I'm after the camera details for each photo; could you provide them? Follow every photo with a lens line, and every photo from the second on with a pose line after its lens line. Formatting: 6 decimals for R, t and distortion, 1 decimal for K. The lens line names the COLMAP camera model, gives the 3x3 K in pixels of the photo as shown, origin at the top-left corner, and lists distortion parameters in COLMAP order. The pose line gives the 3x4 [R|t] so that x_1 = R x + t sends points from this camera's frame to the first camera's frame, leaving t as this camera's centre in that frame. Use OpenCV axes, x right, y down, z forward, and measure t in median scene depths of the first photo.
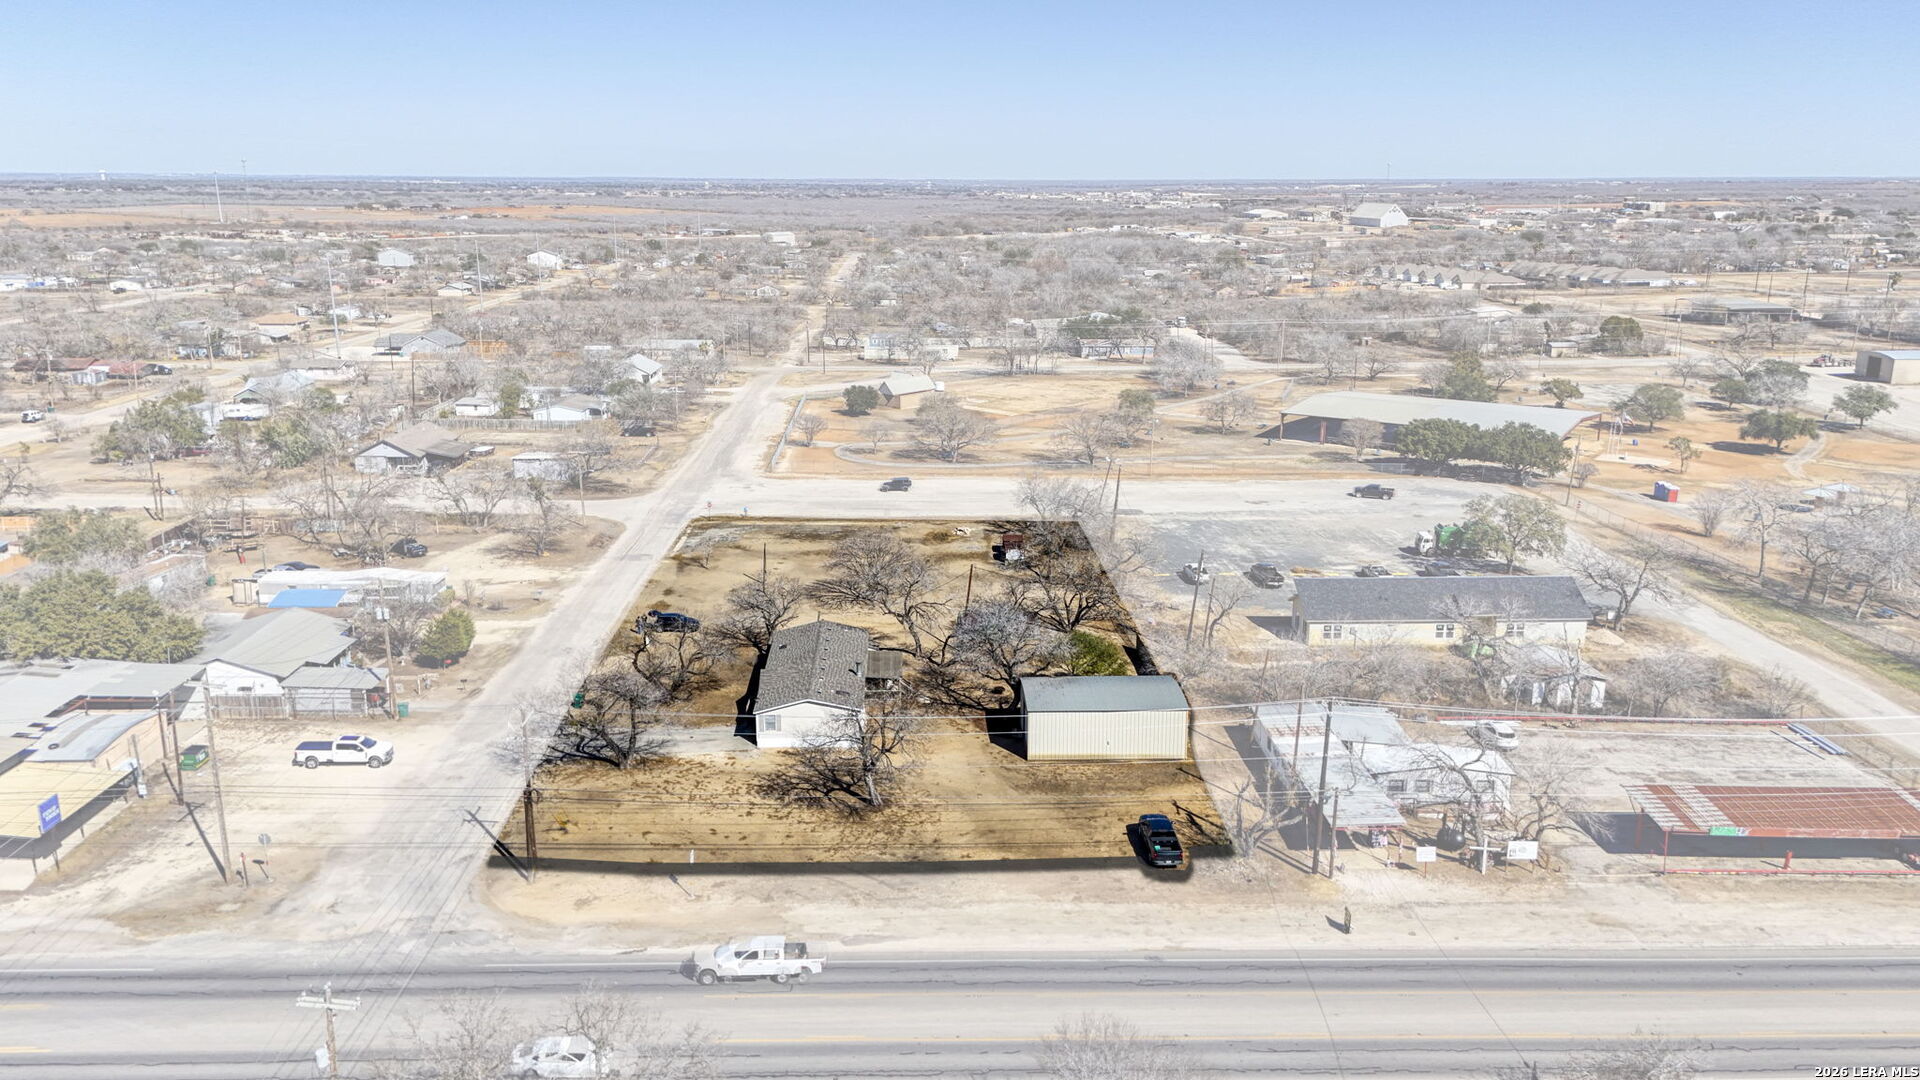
lens RADIAL K [[1406.0, 0, 962.8], [0, 1406.0, 538.7], [0, 0, 1]] dist [0.081291, -0.071635]
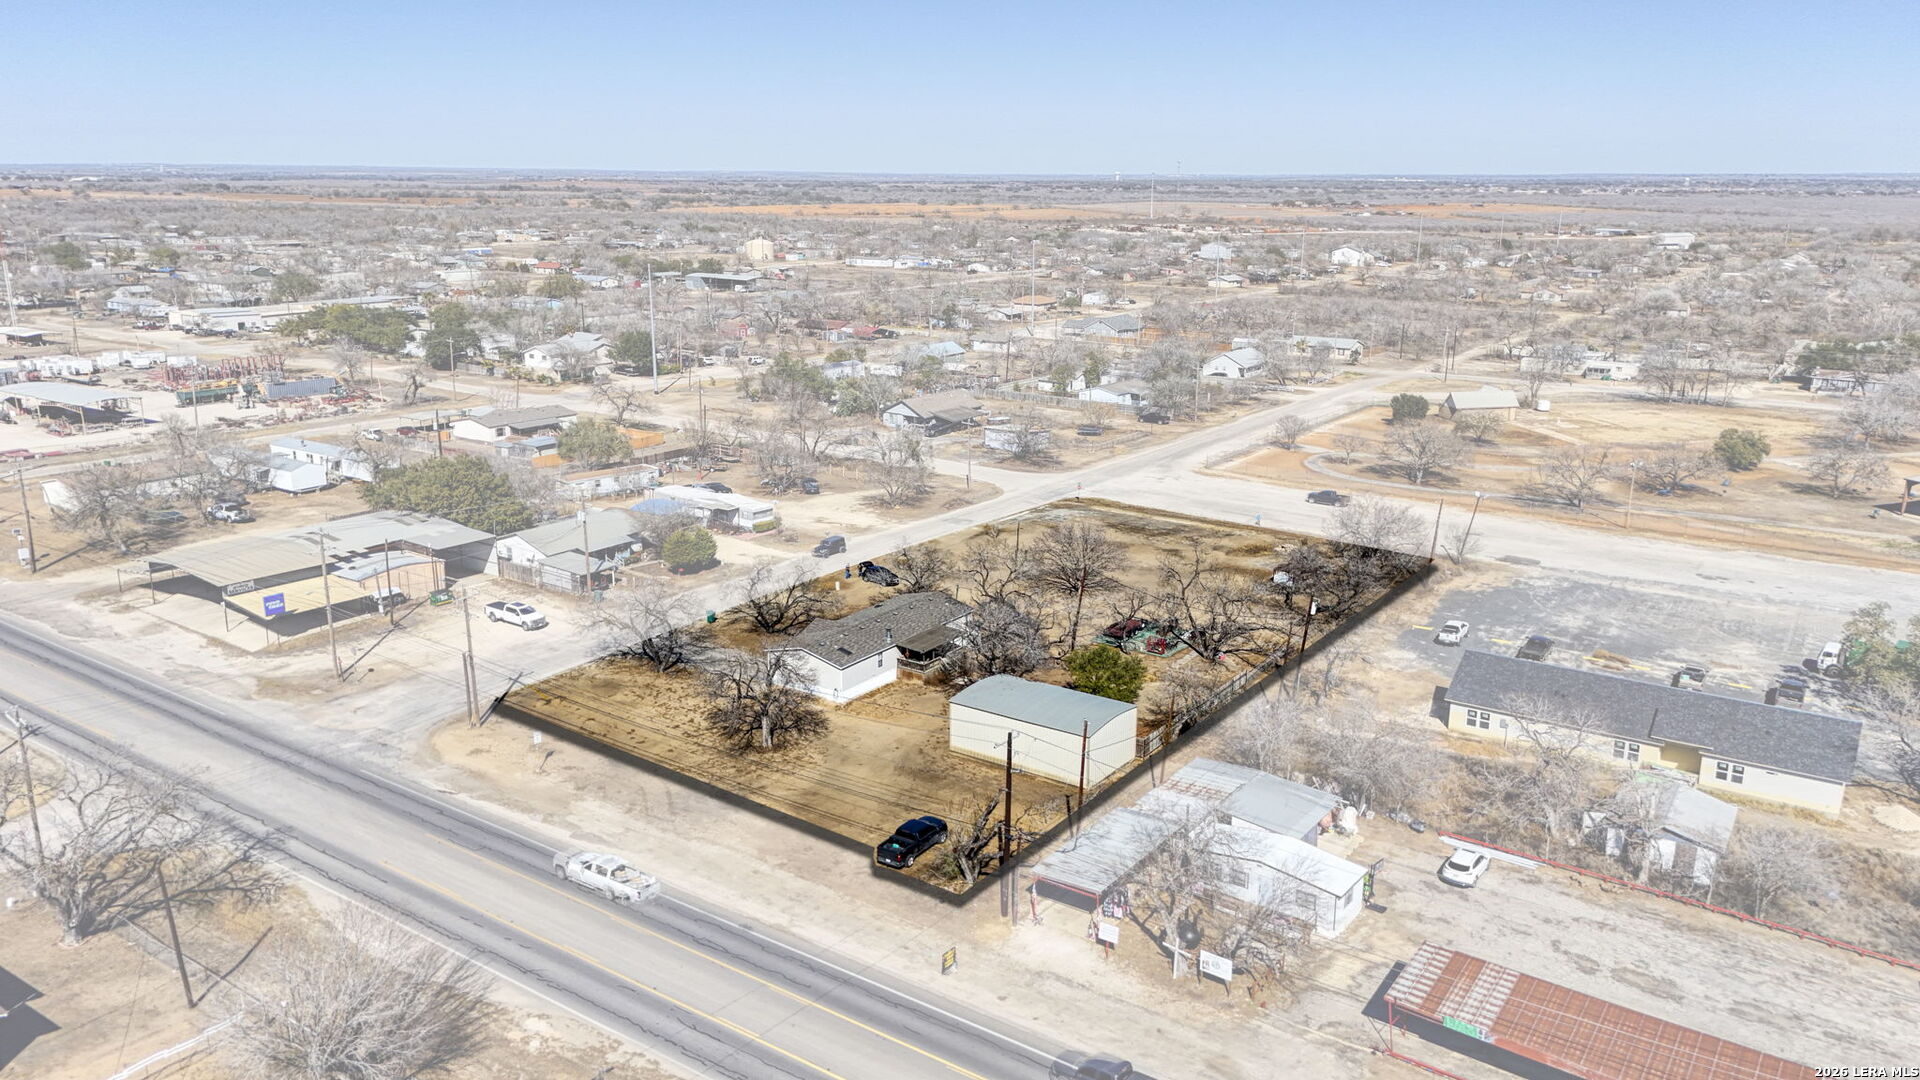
lens RADIAL K [[1406.0, 0, 962.8], [0, 1406.0, 538.7], [0, 0, 1]] dist [0.081291, -0.071635]
pose [[0.802428, 0.152890, -0.576831, 0.487272], [-0.152086, 0.987098, 0.050065, -0.034643], [0.577043, 0.047555, 0.815328, 0.142689]]
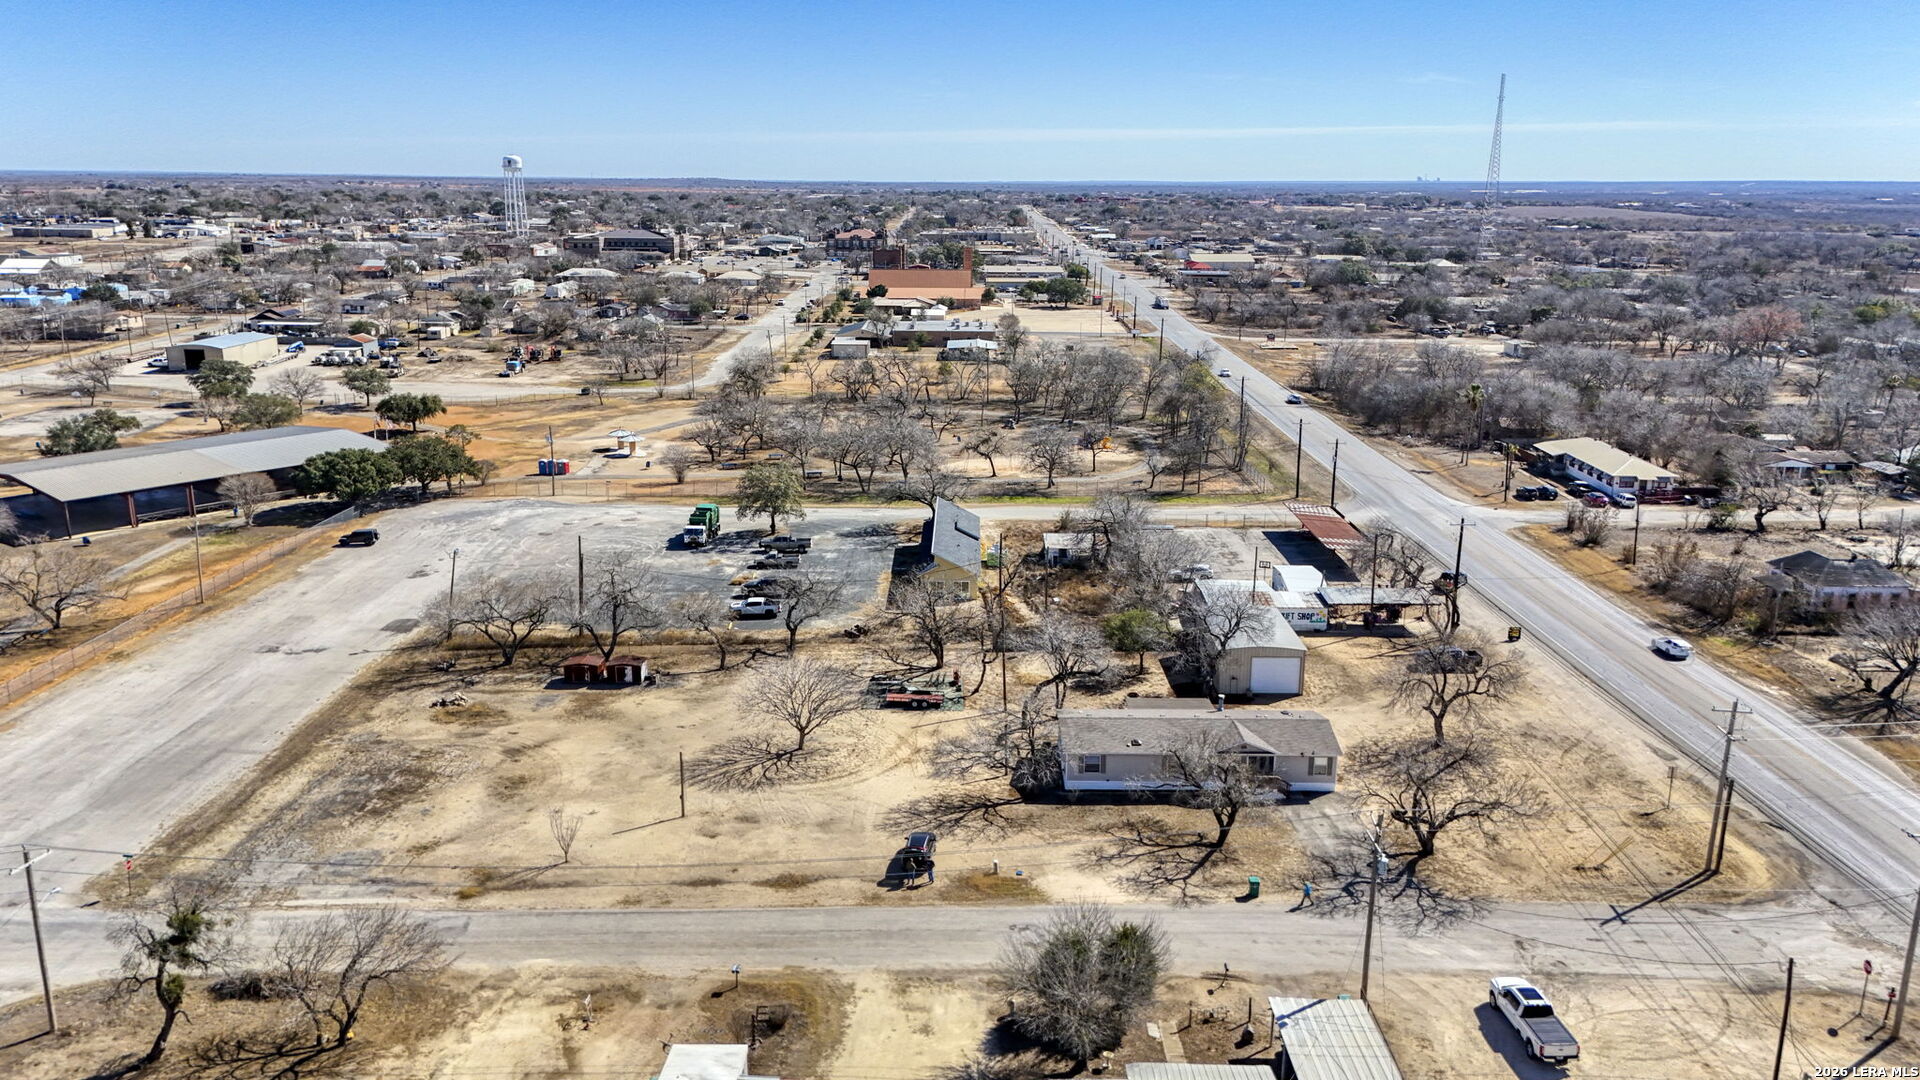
lens RADIAL K [[1406.0, 0, 962.8], [0, 1406.0, 538.7], [0, 0, 1]] dist [0.081291, -0.071635]
pose [[0.040734, -0.247708, 0.967978, -0.827712], [0.242366, 0.942299, 0.230937, -0.231995], [-0.969329, 0.225198, 0.098420, 0.898692]]
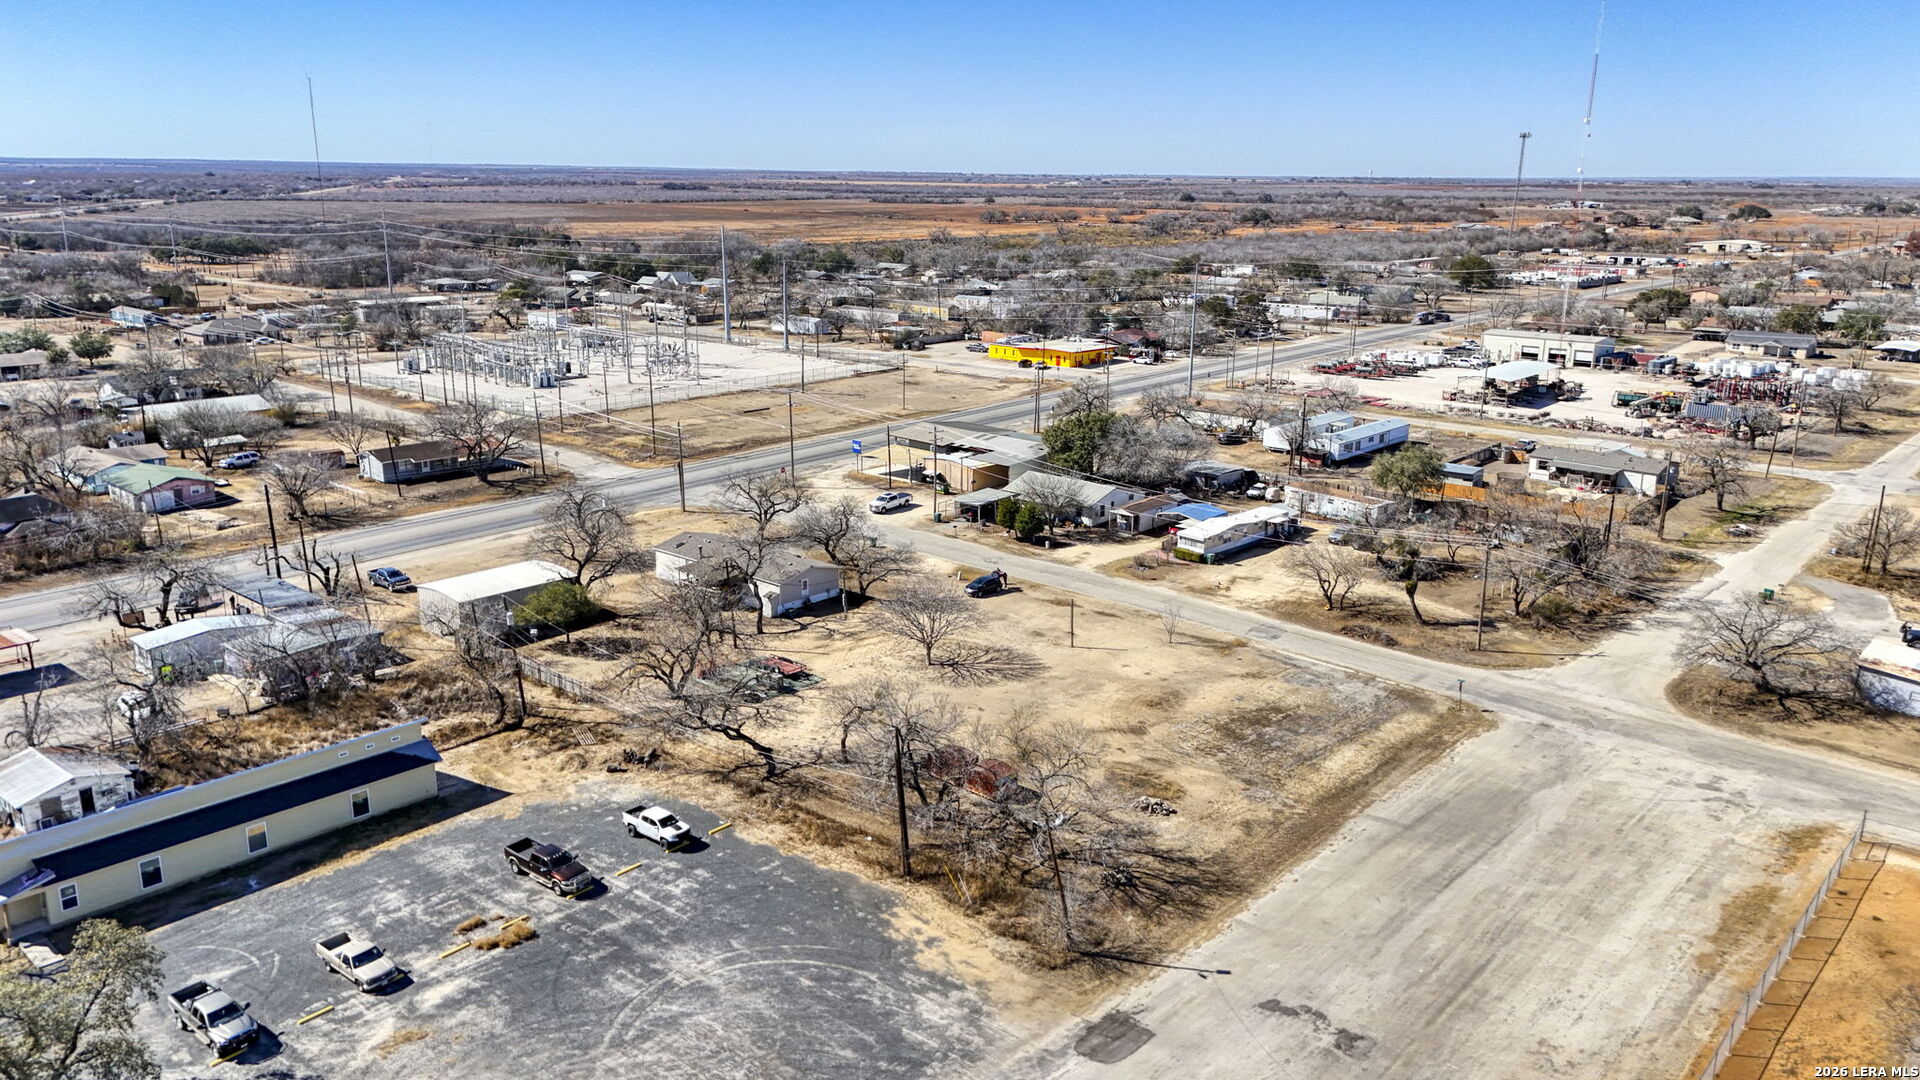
lens RADIAL K [[1406.0, 0, 962.8], [0, 1406.0, 538.7], [0, 0, 1]] dist [0.081291, -0.071635]
pose [[-0.689394, 0.176369, -0.702588, 0.554212], [-0.188510, 0.892810, 0.409090, -0.409132], [0.699428, 0.414469, -0.582250, 1.620261]]
